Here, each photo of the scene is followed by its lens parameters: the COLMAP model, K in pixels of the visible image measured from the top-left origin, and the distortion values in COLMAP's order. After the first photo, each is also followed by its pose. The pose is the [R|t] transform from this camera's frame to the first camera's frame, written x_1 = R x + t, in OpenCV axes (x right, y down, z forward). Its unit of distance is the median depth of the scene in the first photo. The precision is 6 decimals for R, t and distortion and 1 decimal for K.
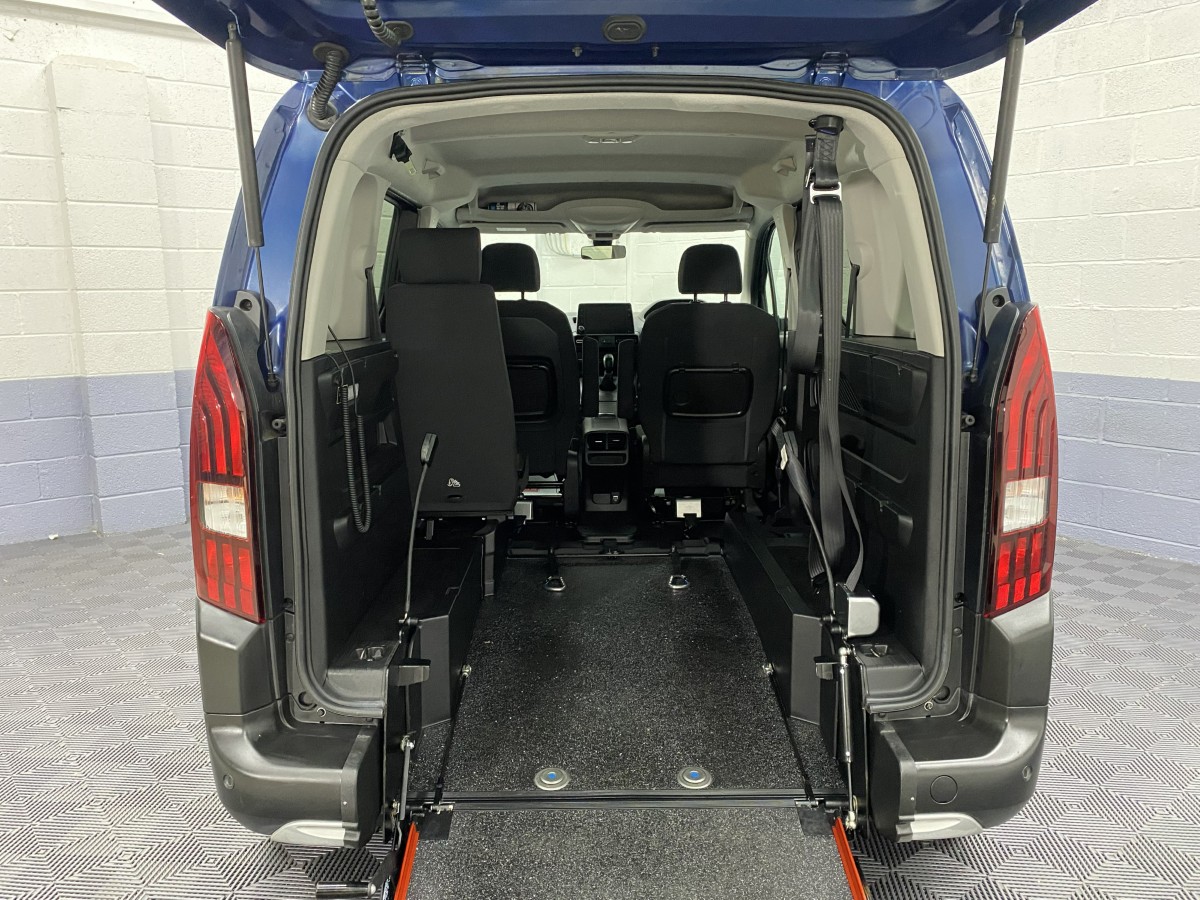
lens RADIAL K [[937.2, 0, 598.6], [0, 937.2, 451.1], [0, 0, 1]] dist [0.011795, -0.006738]
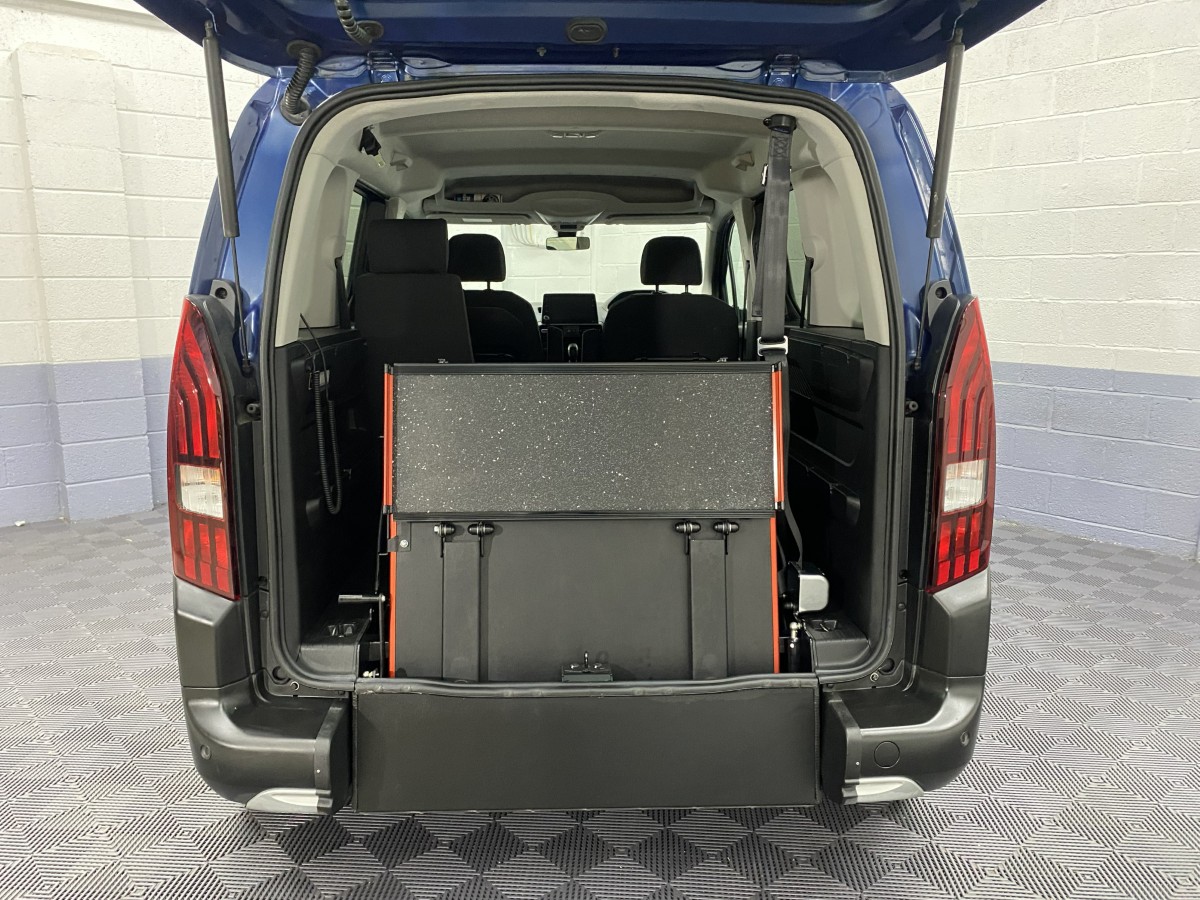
lens RADIAL K [[933.5, 0, 586.4], [0, 933.5, 449.1], [0, 0, 1]] dist [0.013494, -0.009938]
pose [[0.999704, 0.001020, 0.024326, 0.001722], [-0.001229, 0.999962, 0.008588, 0.005391], [-0.024316, -0.008615, 0.999667, -0.033462]]
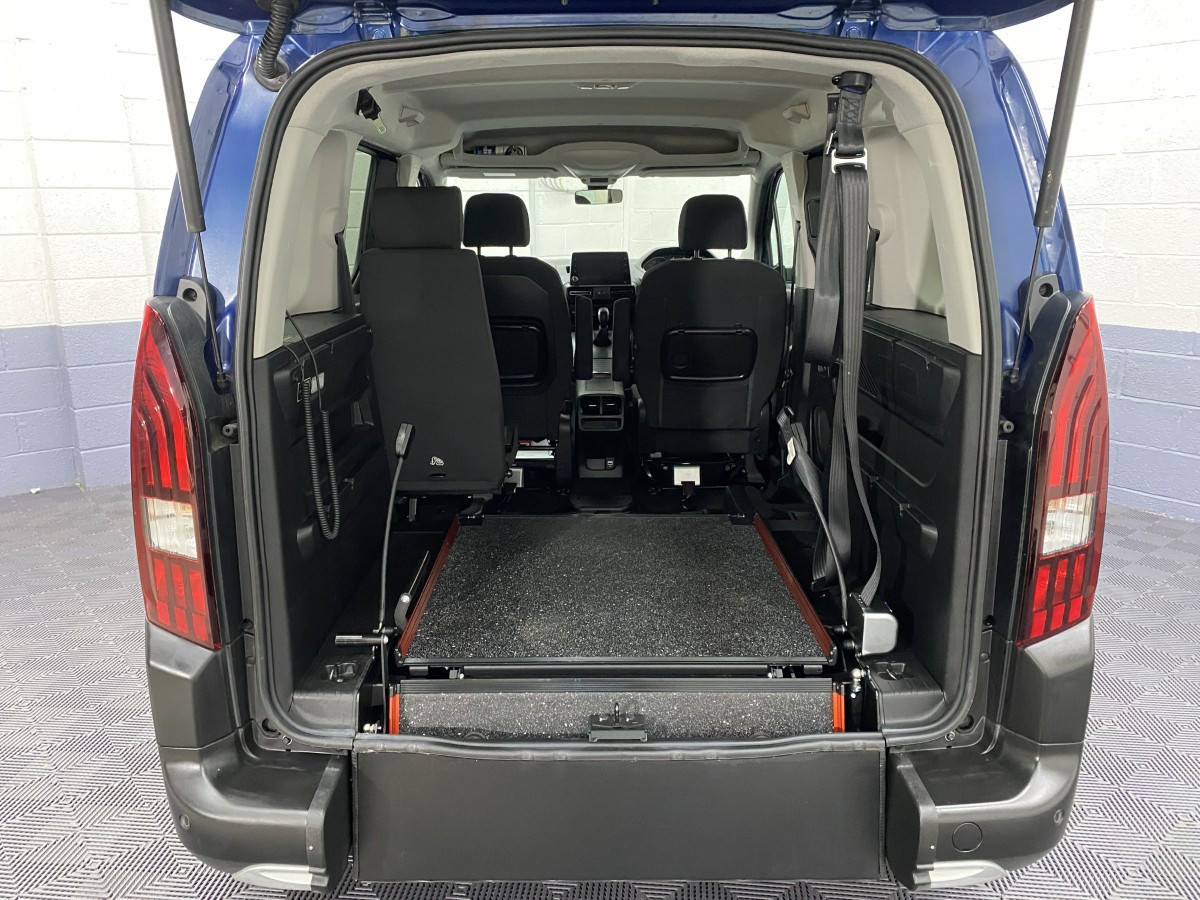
lens RADIAL K [[931.2, 0, 585.9], [0, 931.2, 448.3], [0, 0, 1]] dist [0.004174, 0.003252]
pose [[0.999946, 0.002313, -0.010120, 0.004913], [-0.001520, 0.996974, 0.077722, -0.063753], [0.010269, -0.077702, 0.996924, 0.093978]]
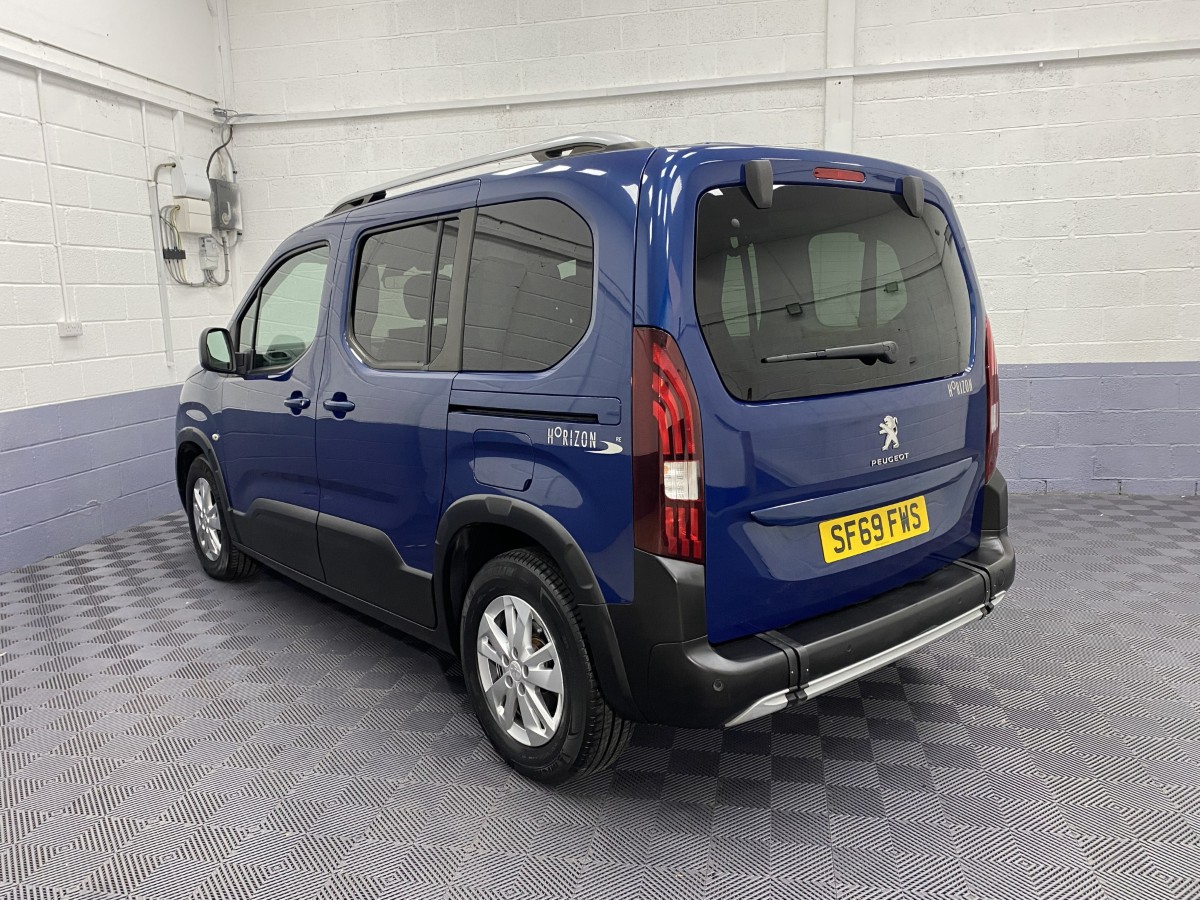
lens RADIAL K [[937.8, 0, 593.4], [0, 937.8, 456.3], [0, 0, 1]] dist [0.004268, 0.006828]
pose [[0.771603, -0.121418, 0.624409, -0.999105], [0.135772, 0.990429, 0.024813, -0.015851], [-0.621446, 0.065631, 0.780703, 0.051228]]
